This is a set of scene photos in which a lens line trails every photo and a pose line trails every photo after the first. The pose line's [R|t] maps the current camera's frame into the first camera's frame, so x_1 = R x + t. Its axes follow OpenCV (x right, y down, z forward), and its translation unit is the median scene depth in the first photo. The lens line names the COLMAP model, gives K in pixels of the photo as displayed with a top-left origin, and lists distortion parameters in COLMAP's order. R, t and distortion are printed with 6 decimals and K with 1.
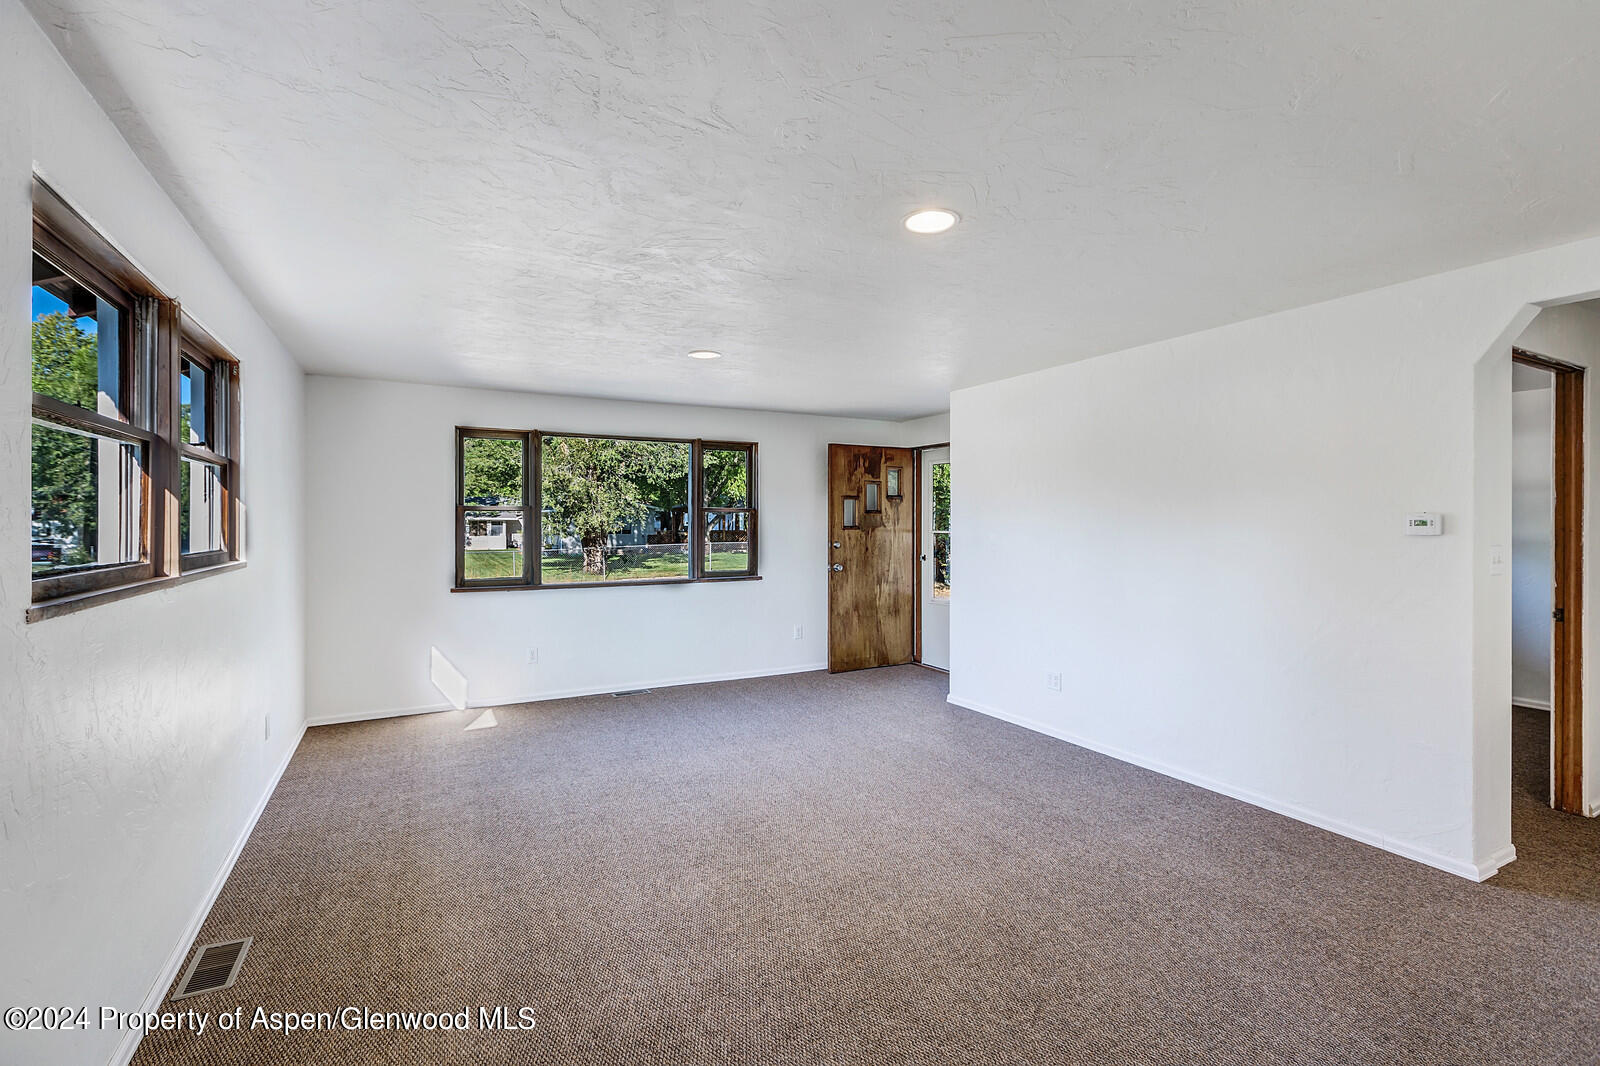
lens RADIAL K [[736.5, 0, 801.0], [0, 736.5, 524.7], [0, 0, 1]] dist [-0.000415, -0.000045]
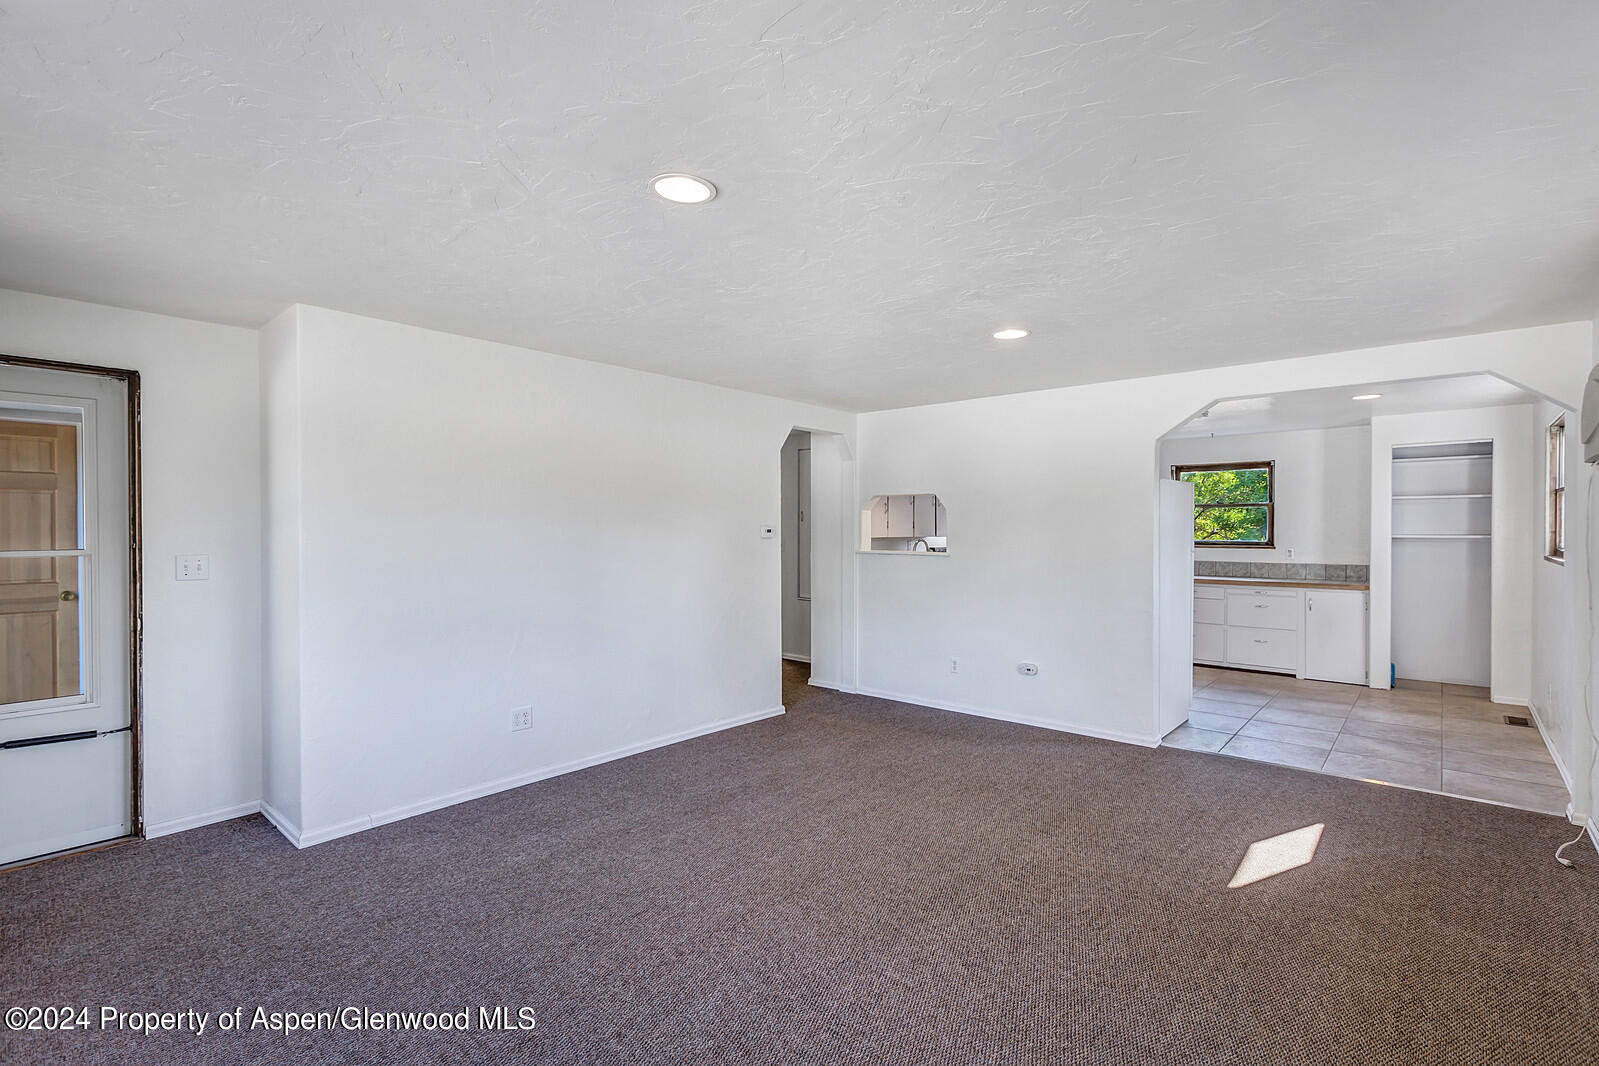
lens RADIAL K [[736.1, 0, 799.7], [0, 736.1, 529.4], [0, 0, 1]] dist [-0.000415, -0.000045]
pose [[-0.363971, -0.001451, 0.931409, -0.757924], [0.003870, 0.999988, 0.003070, -0.010871], [-0.931402, 0.004722, -0.363961, 1.360663]]
